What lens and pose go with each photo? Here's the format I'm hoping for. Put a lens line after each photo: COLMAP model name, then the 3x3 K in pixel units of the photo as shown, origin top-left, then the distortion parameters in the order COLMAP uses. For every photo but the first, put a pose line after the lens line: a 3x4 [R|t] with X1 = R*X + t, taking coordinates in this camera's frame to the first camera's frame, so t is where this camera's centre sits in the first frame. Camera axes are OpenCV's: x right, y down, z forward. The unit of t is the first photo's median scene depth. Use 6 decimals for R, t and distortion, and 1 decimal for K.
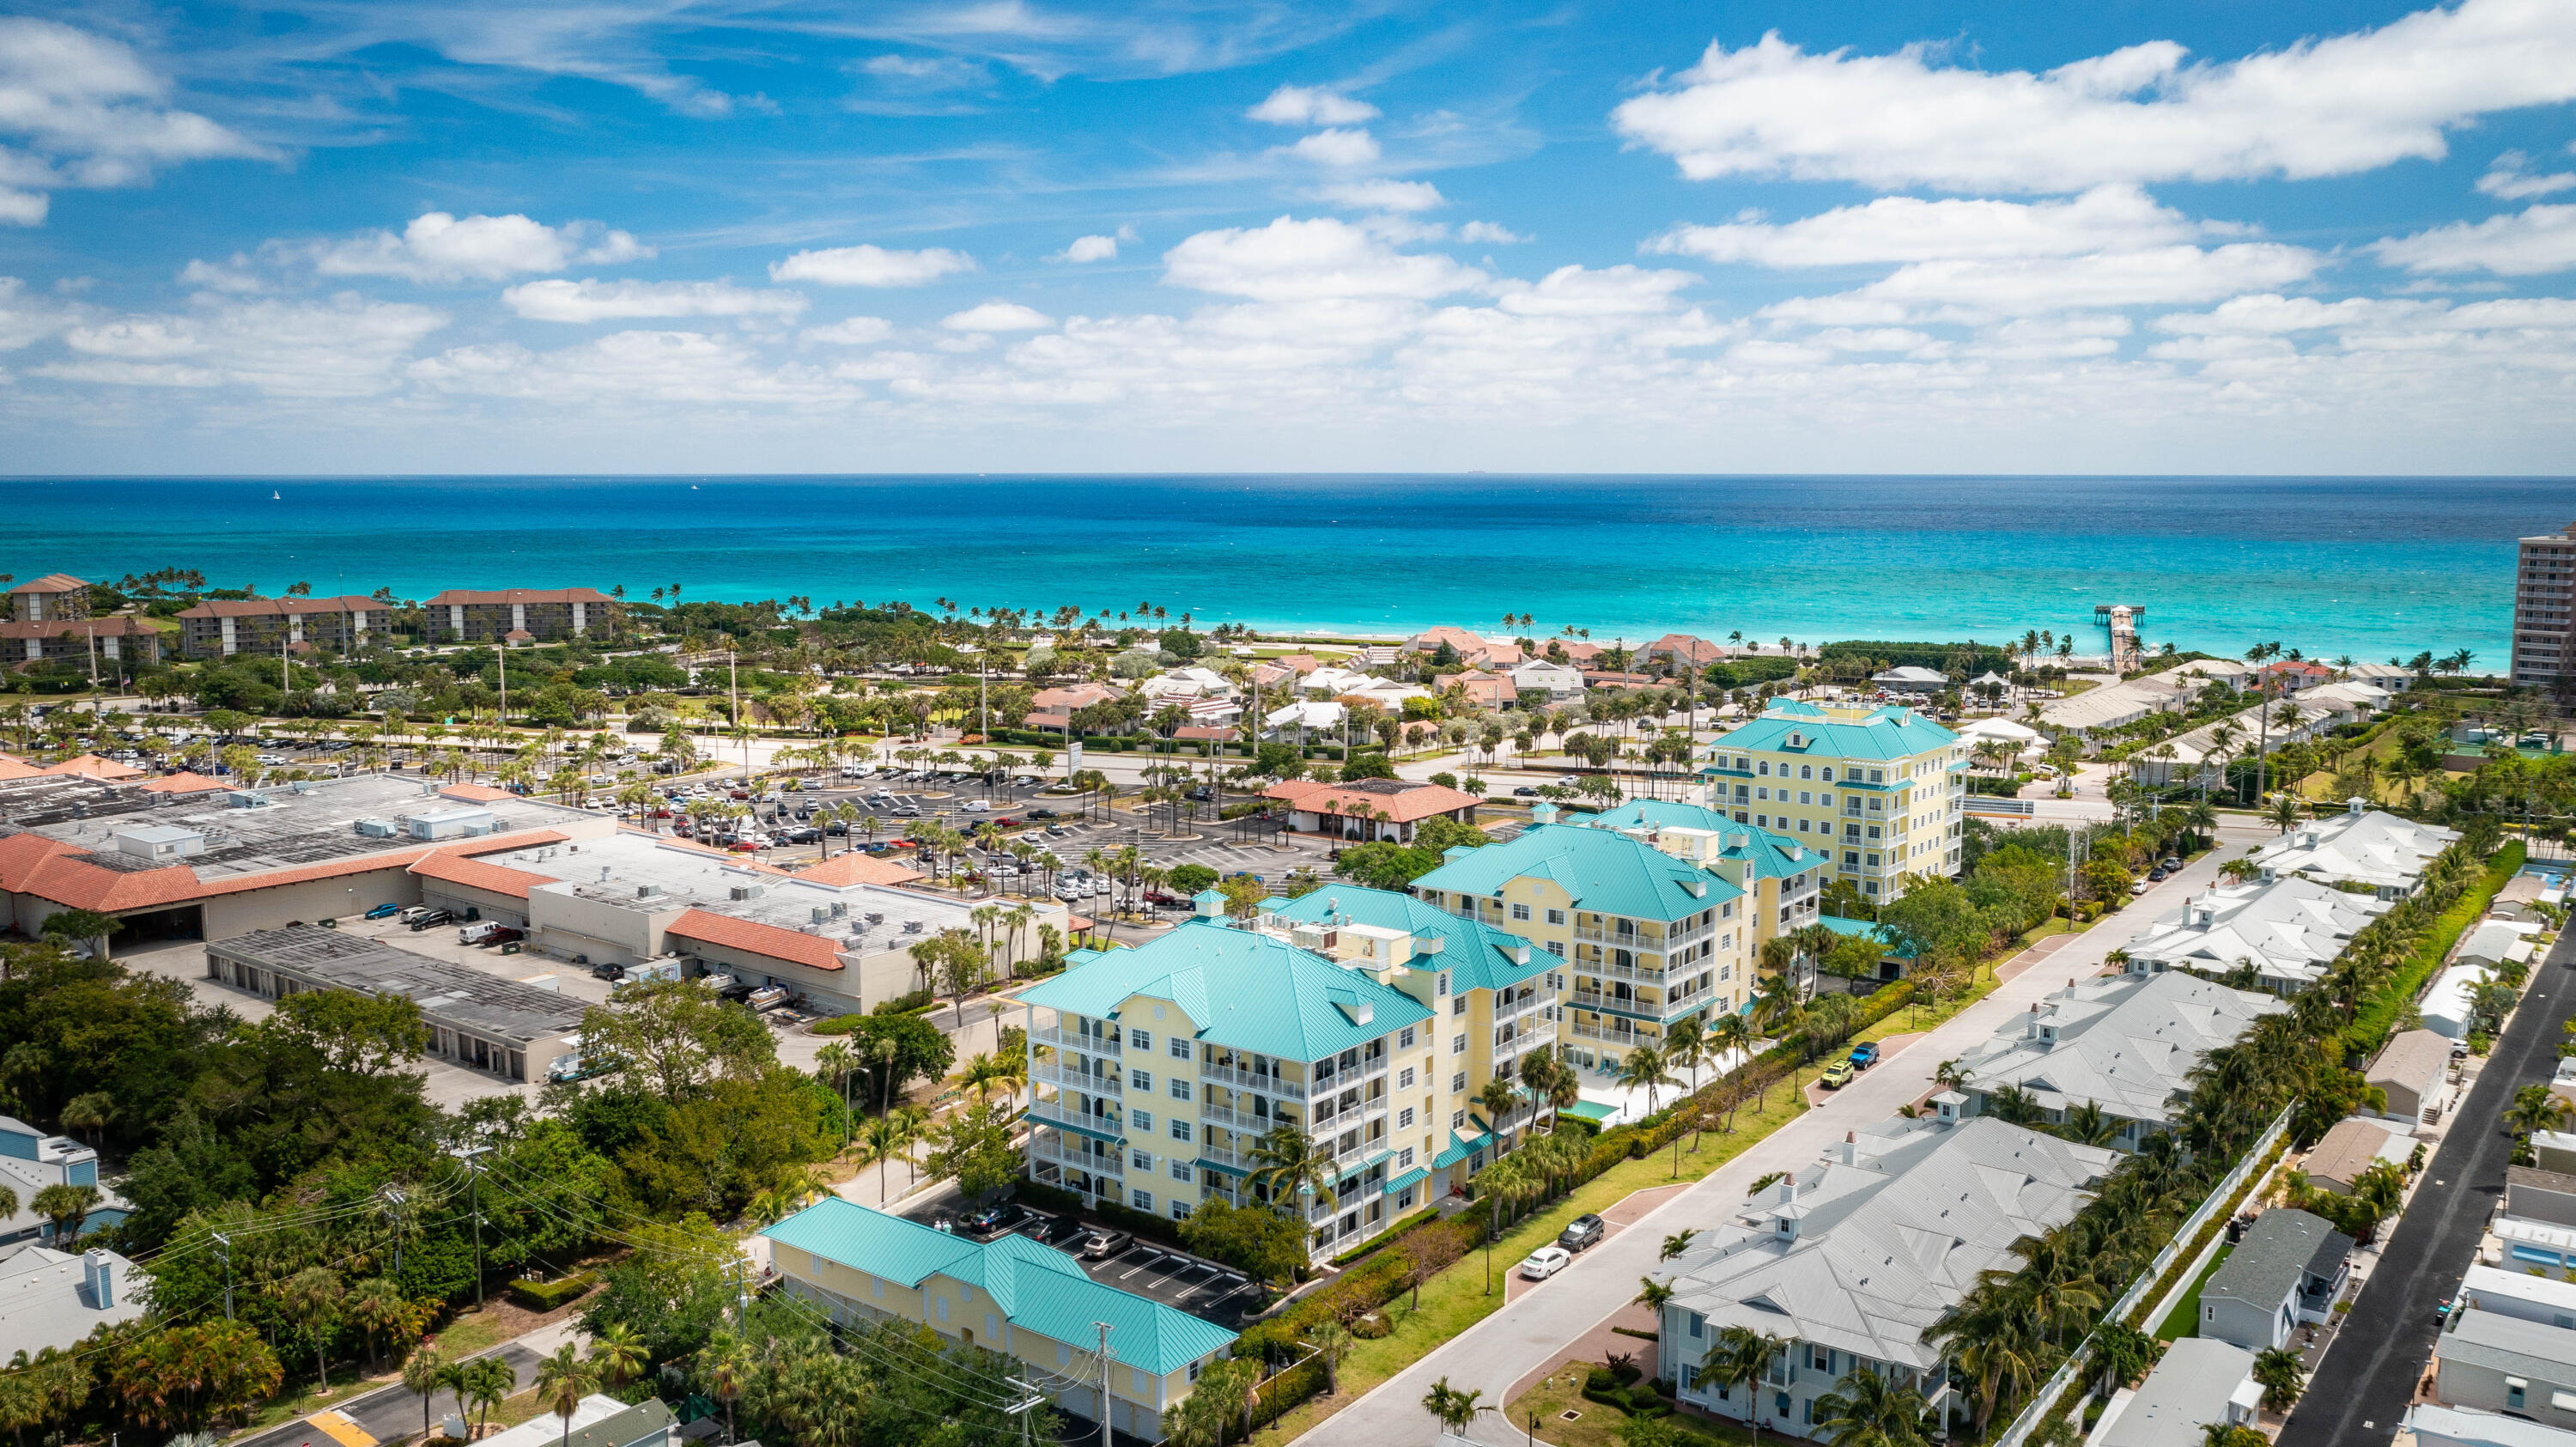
lens RADIAL K [[2051.5, 0, 1283.7], [0, 2051.5, 824.4], [0, 0, 1]] dist [-0.023745, 0.041943]
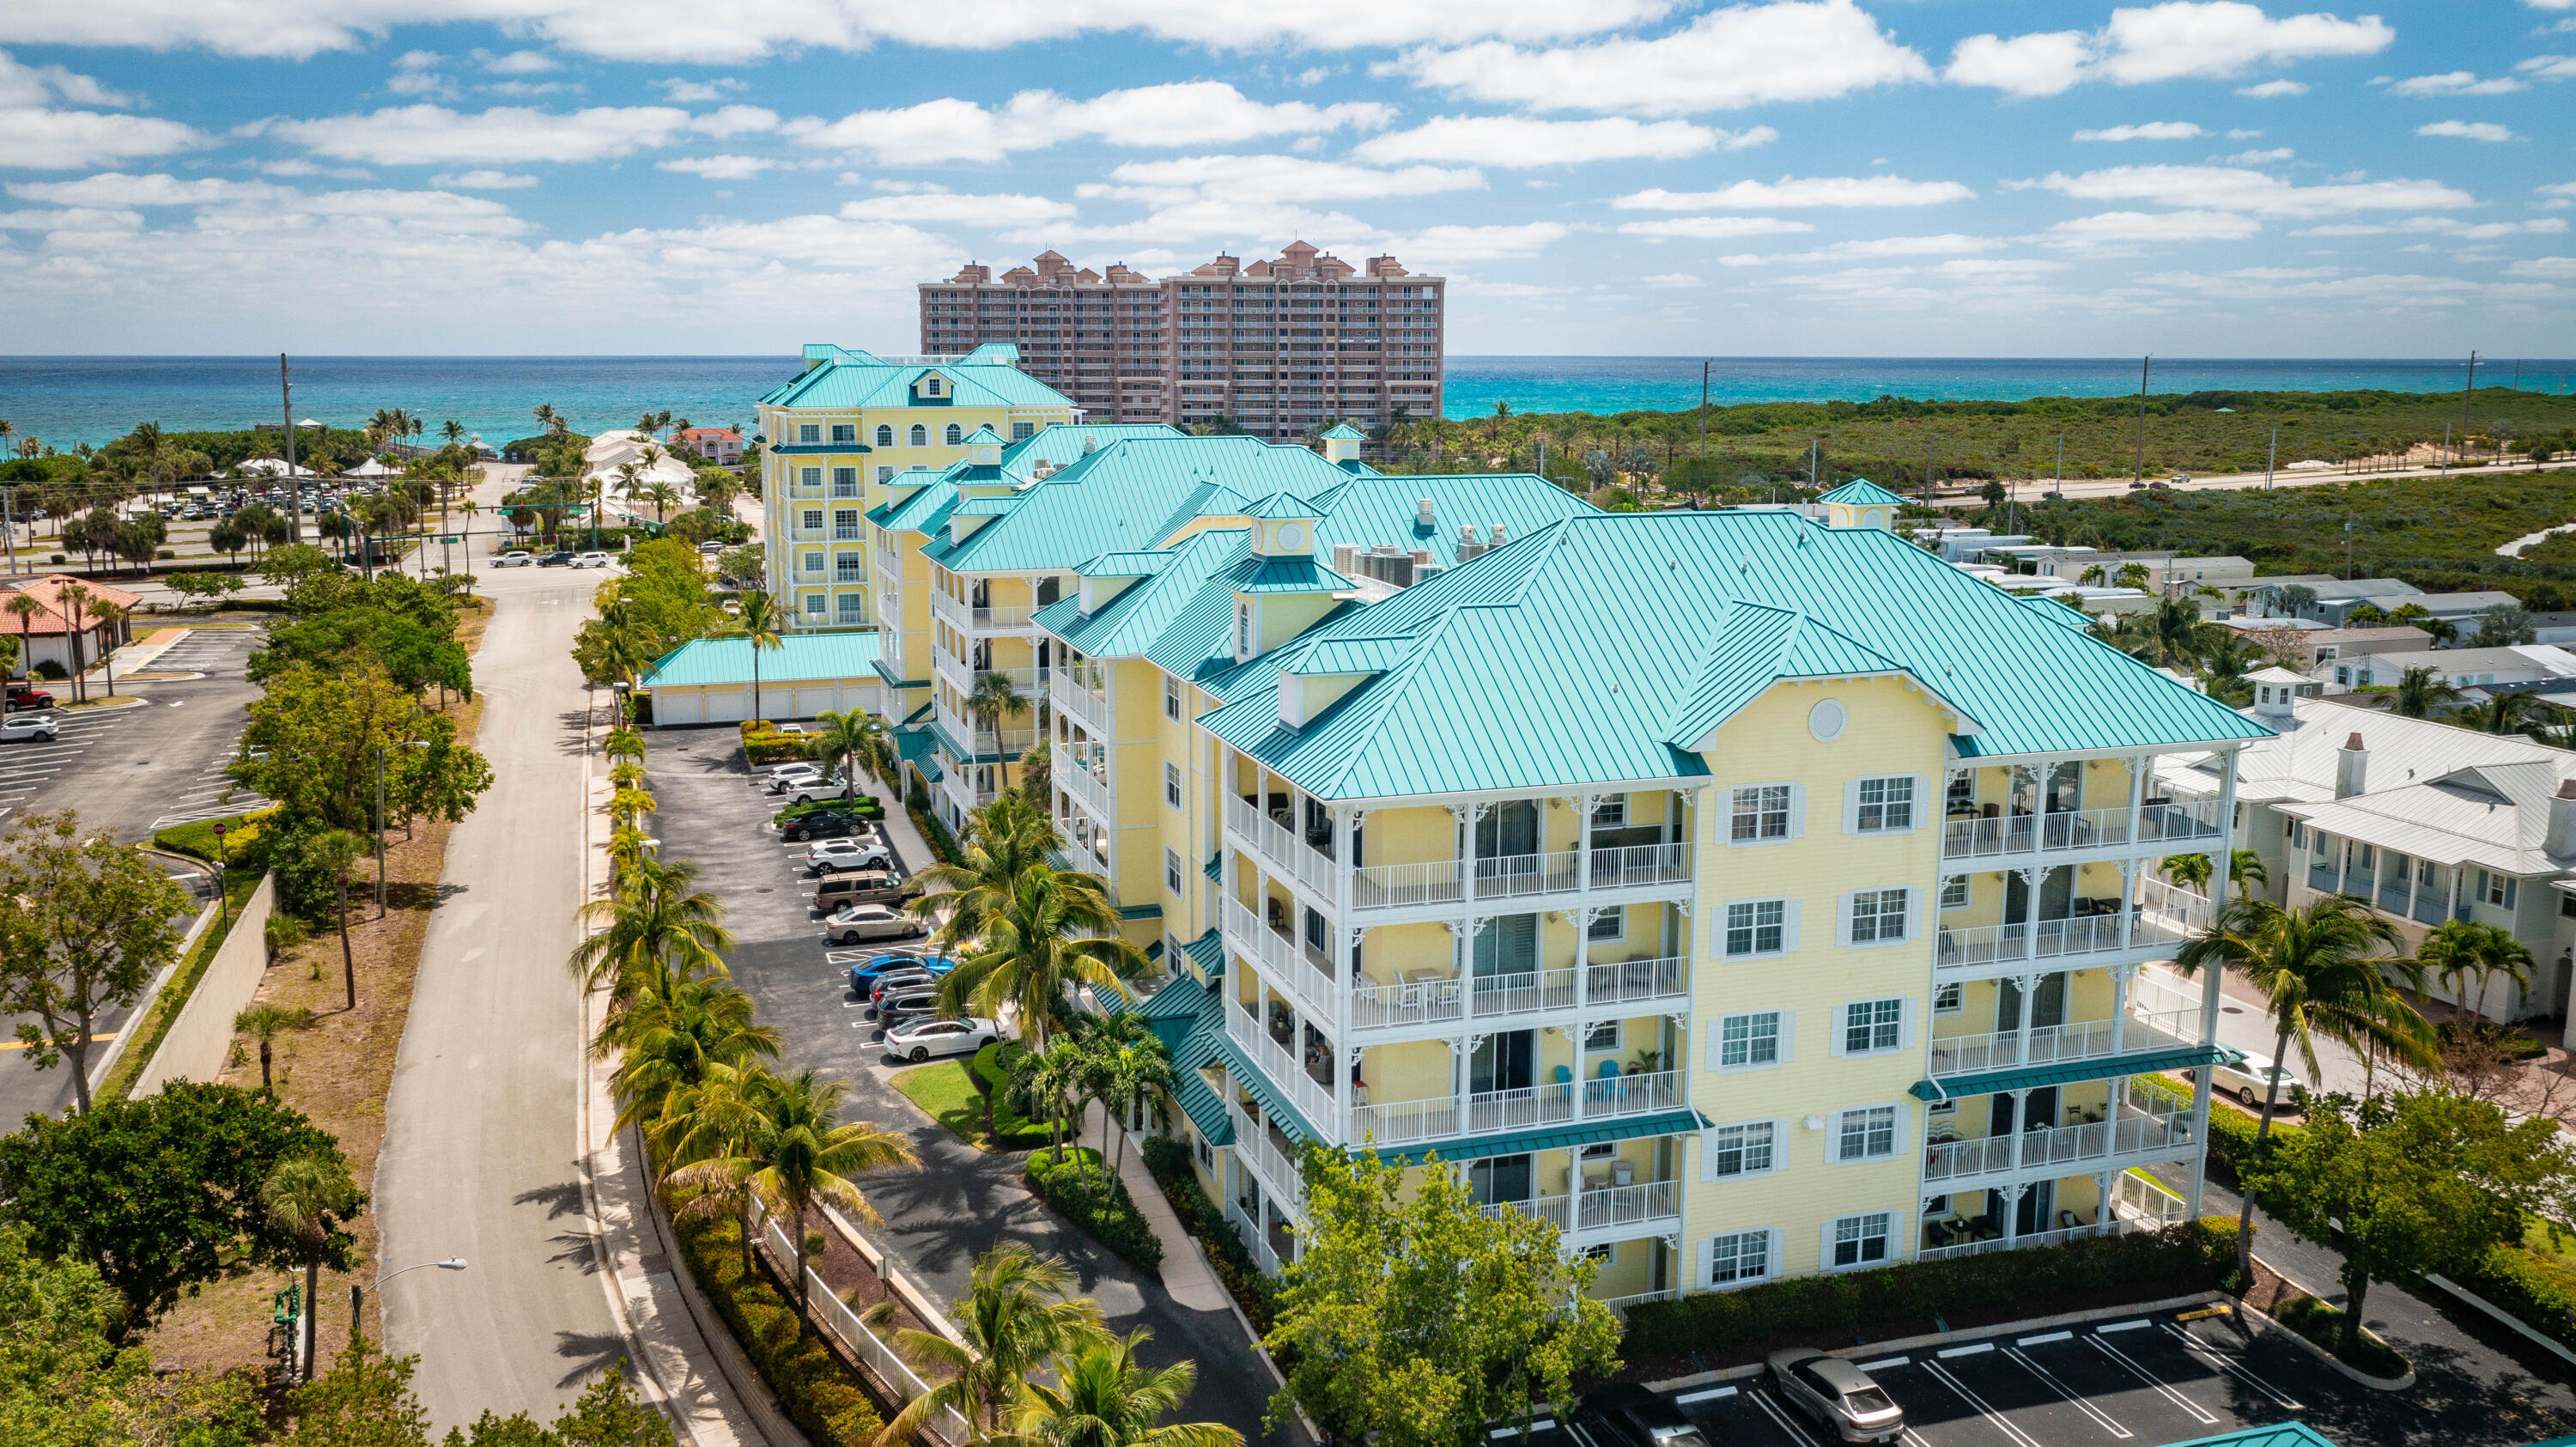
lens RADIAL K [[2090.5, 0, 1288.0], [0, 2090.5, 723.5], [0, 0, 1]] dist [-0.020749, 0.008765]
pose [[0.567560, -0.144461, 0.810560, -0.095471], [0.141588, 0.986945, 0.076755, 0.011723], [-0.811066, 0.071202, 0.580605, 0.200138]]
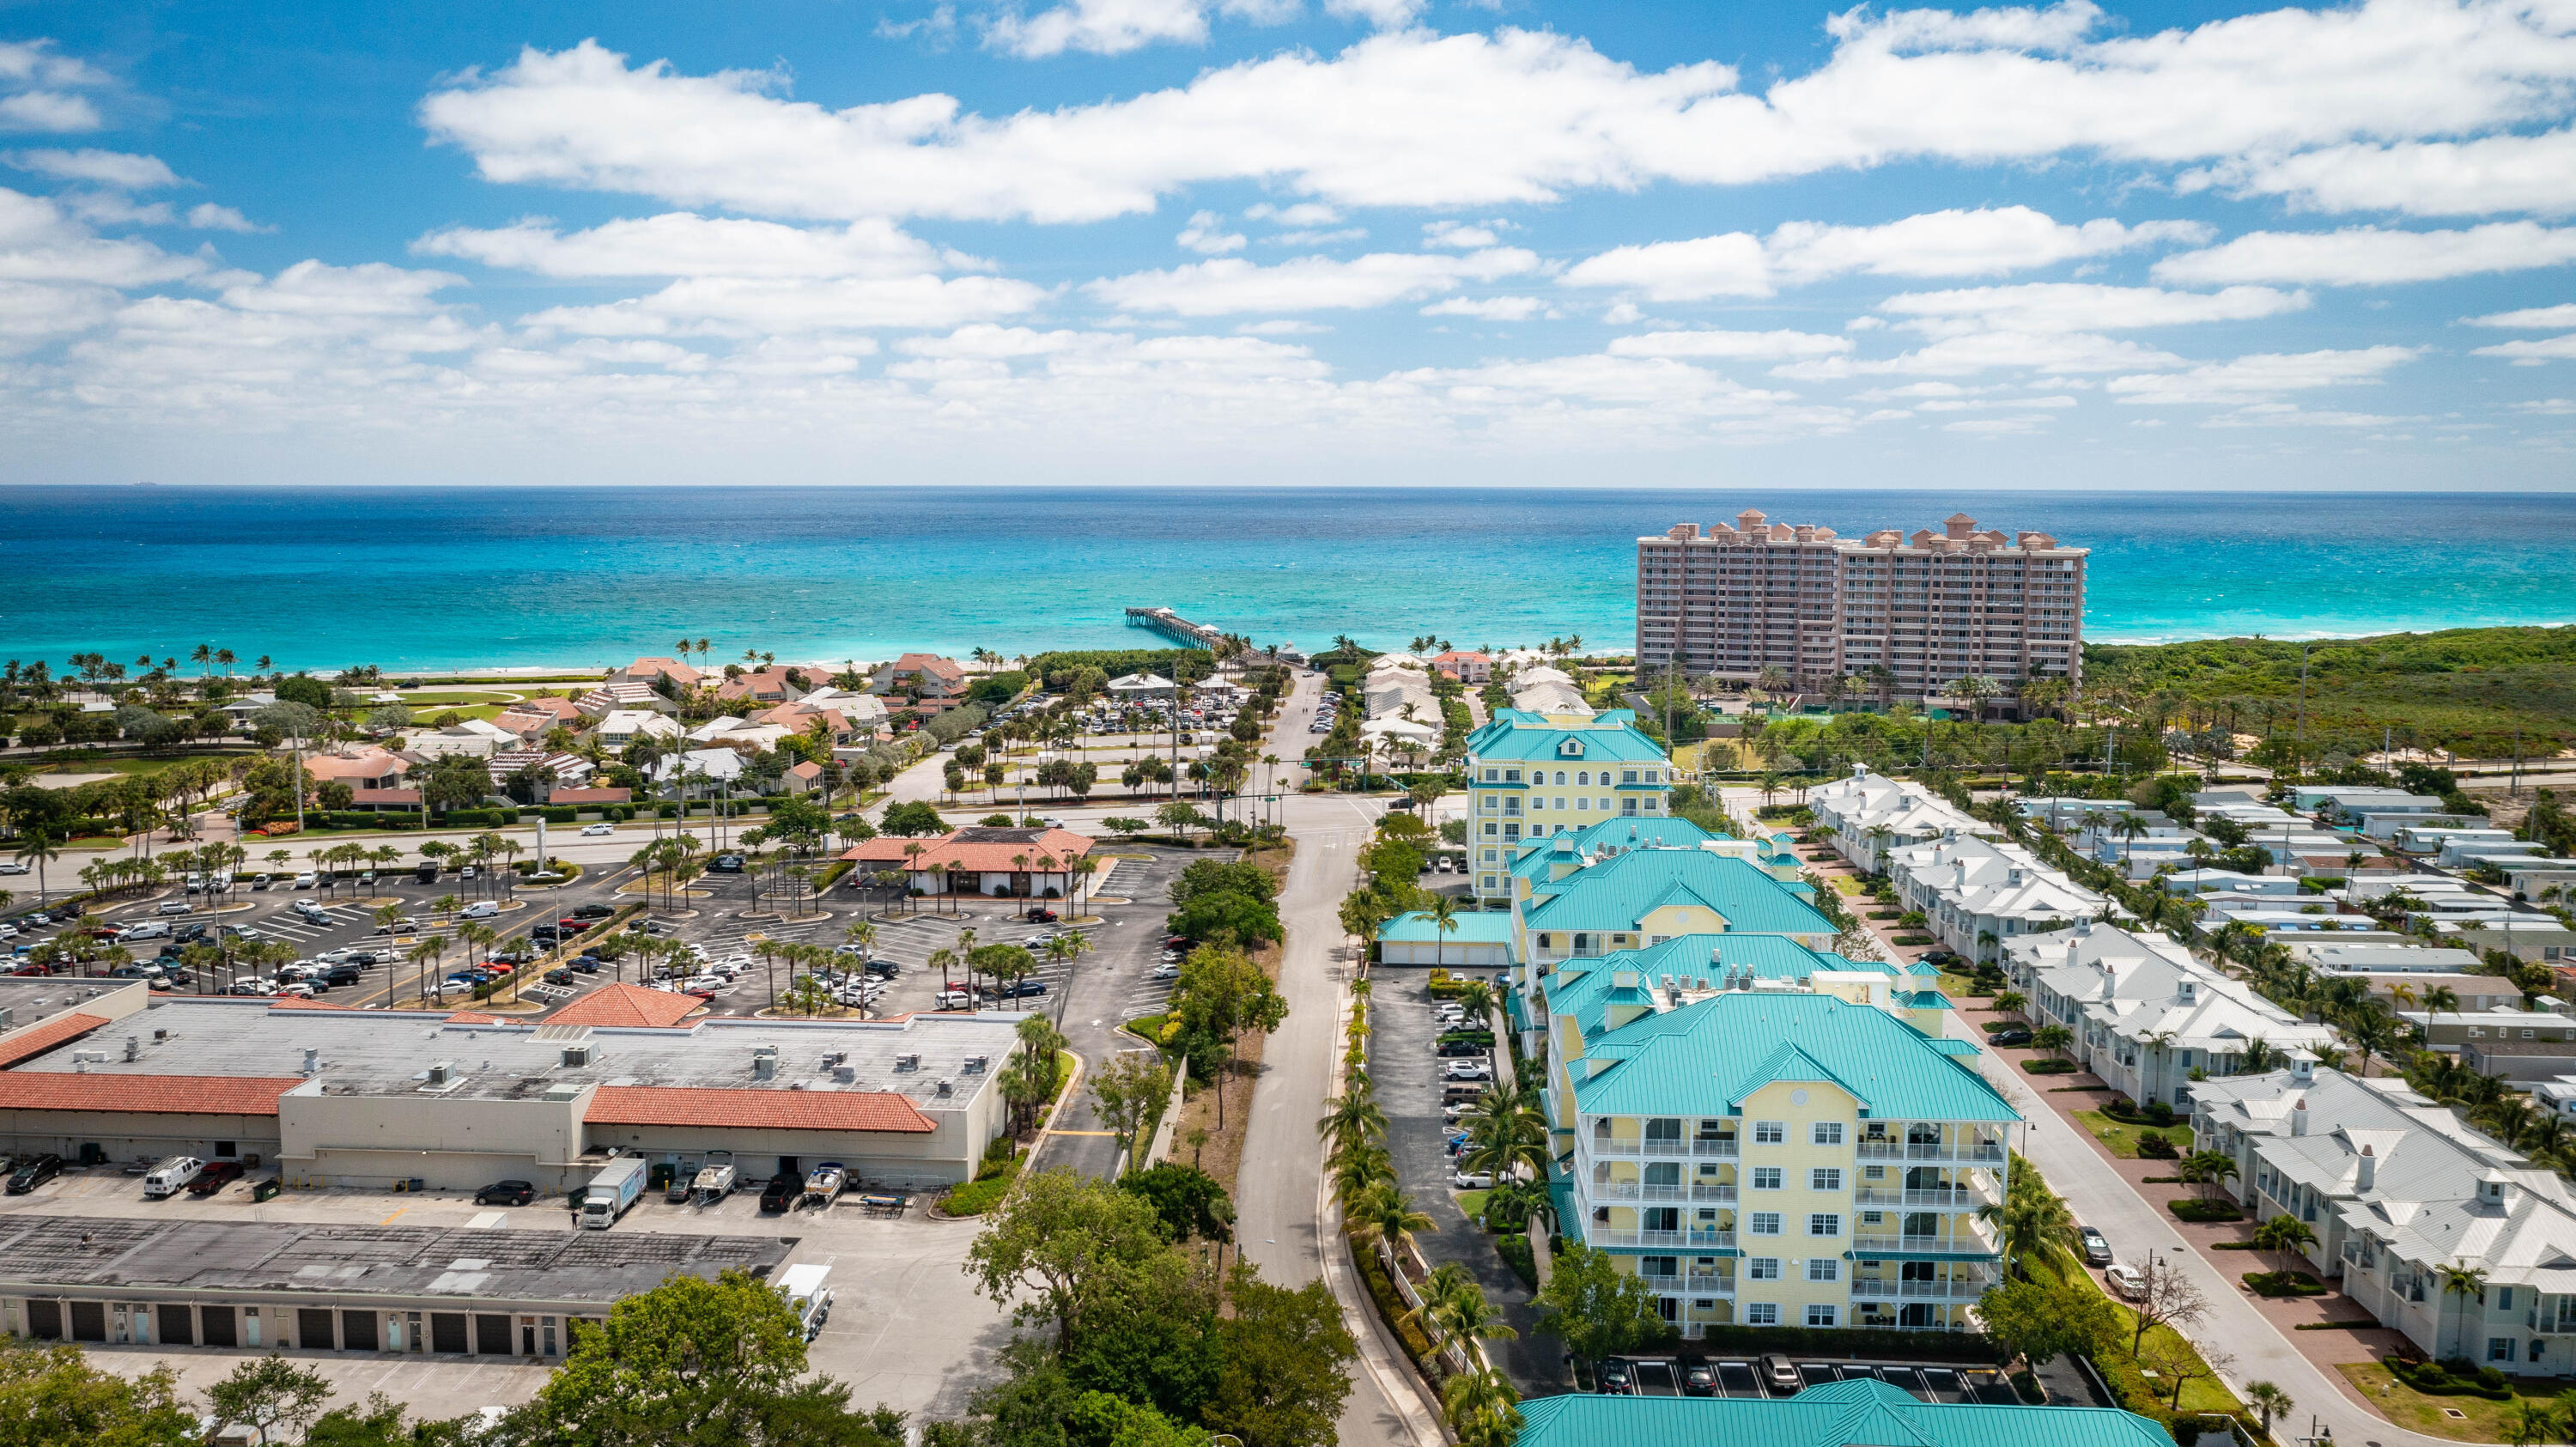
lens RADIAL K [[2054.6, 0, 1288.0], [0, 2054.6, 723.5], [0, 0, 1]] dist [-0.039354, 0.068505]
pose [[0.826024, -0.065655, 0.559799, -0.169817], [0.095469, 0.995139, -0.024158, -0.016222], [-0.555491, 0.073398, 0.828277, 0.086498]]
